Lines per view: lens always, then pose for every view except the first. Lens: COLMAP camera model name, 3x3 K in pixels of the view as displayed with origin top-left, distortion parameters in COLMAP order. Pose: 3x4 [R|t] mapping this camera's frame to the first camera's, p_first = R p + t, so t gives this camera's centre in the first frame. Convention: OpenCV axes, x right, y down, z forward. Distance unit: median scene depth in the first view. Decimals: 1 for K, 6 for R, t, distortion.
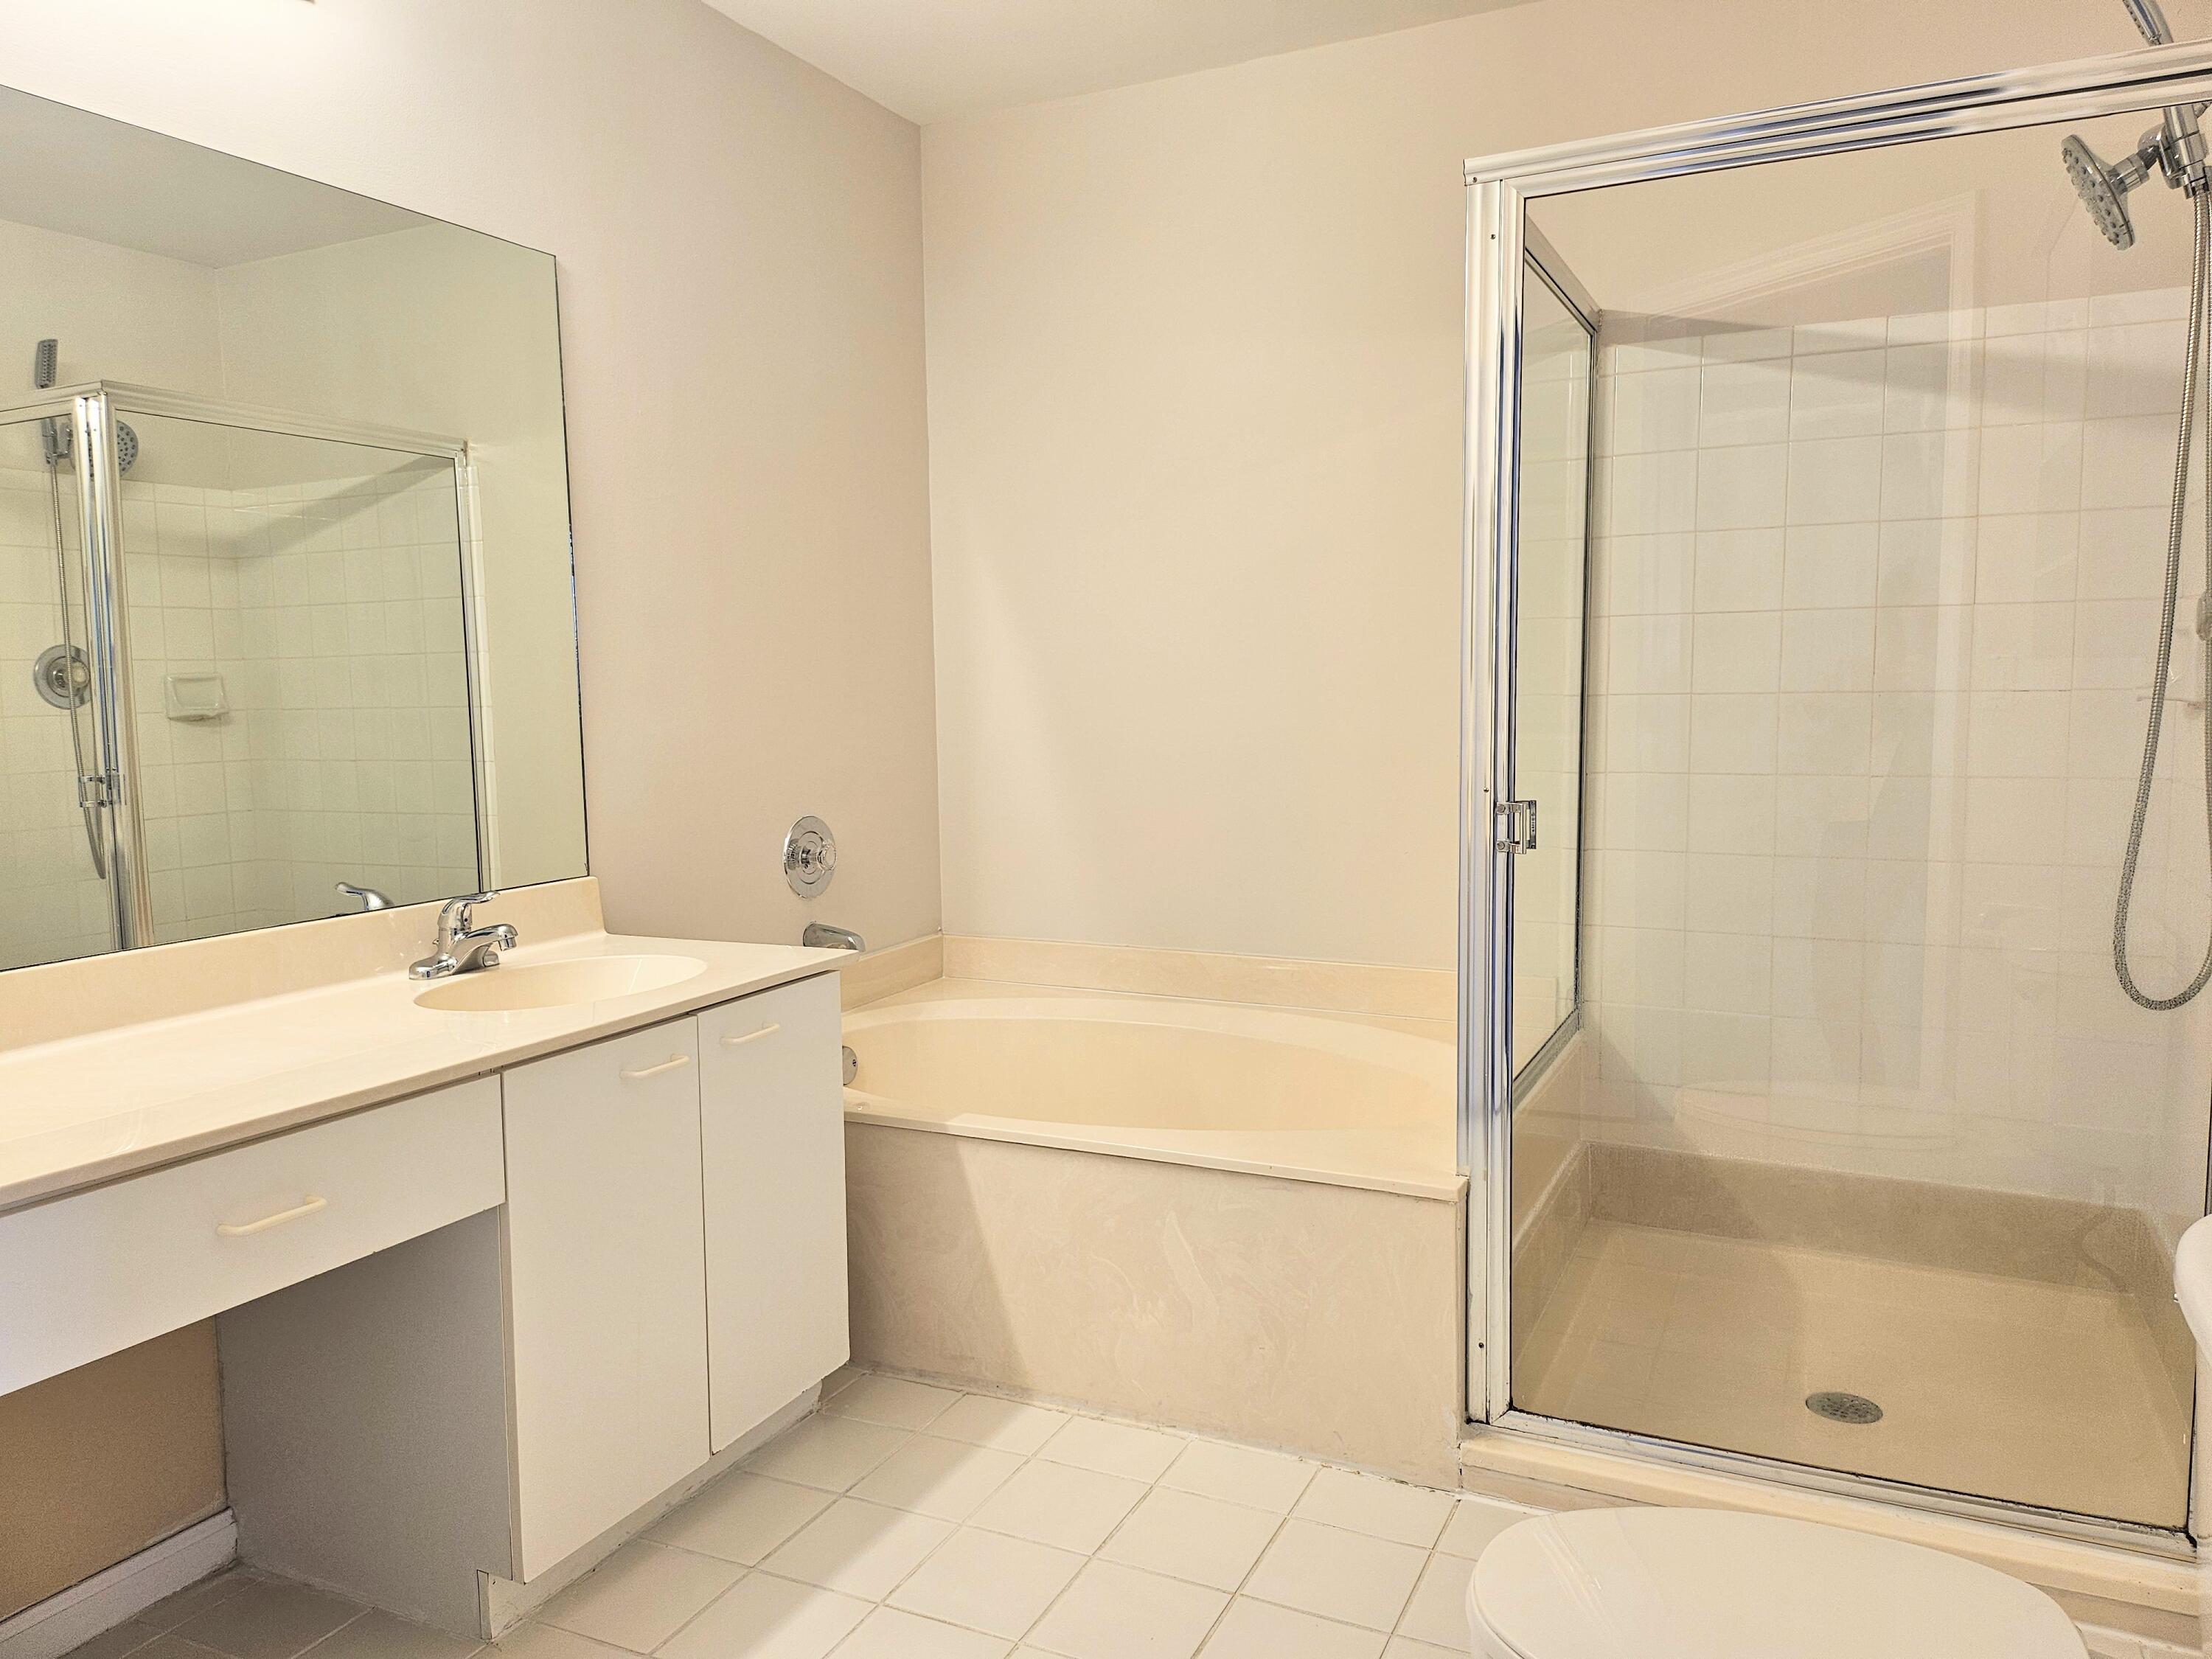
lens RADIAL K [[1572.9, 0, 1114.3], [0, 1572.9, 831.3], [0, 0, 1]] dist [0.036030, -0.058108]
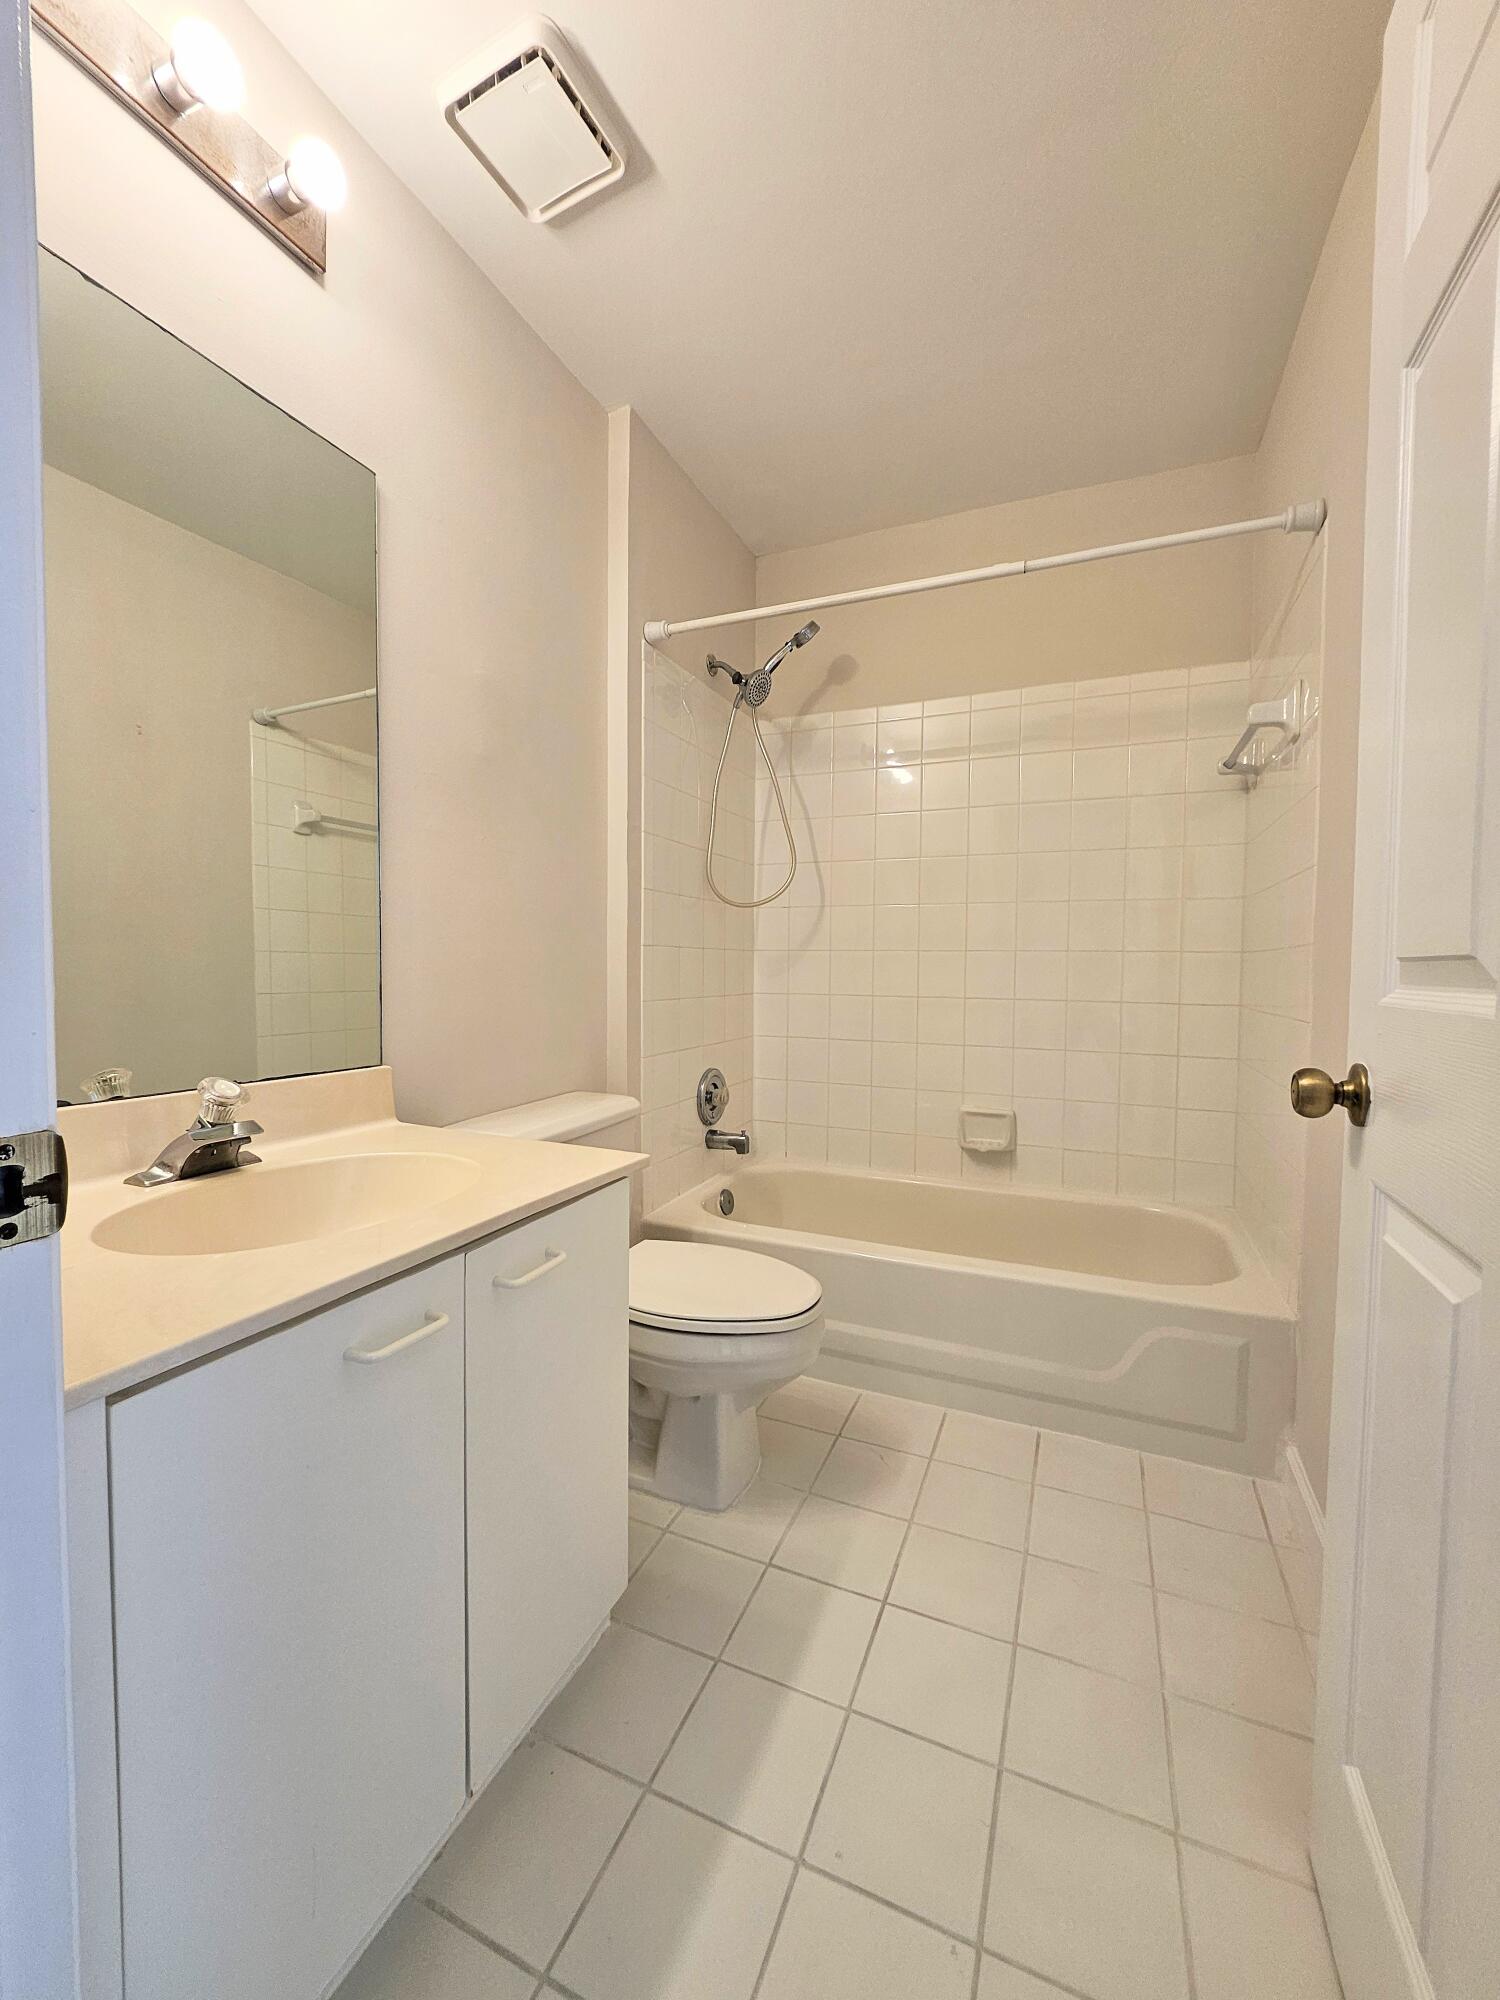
lens RADIAL K [[781.9, 0, 753.7], [0, 781.9, 999.6], [0, 0, 1]] dist [-0.011904, -0.000410]
pose [[0.999119, 0.026865, 0.032226, -0.121955], [-0.025028, 0.998109, -0.056136, 0.009430], [-0.033673, 0.055280, 0.997903, 0.530738]]
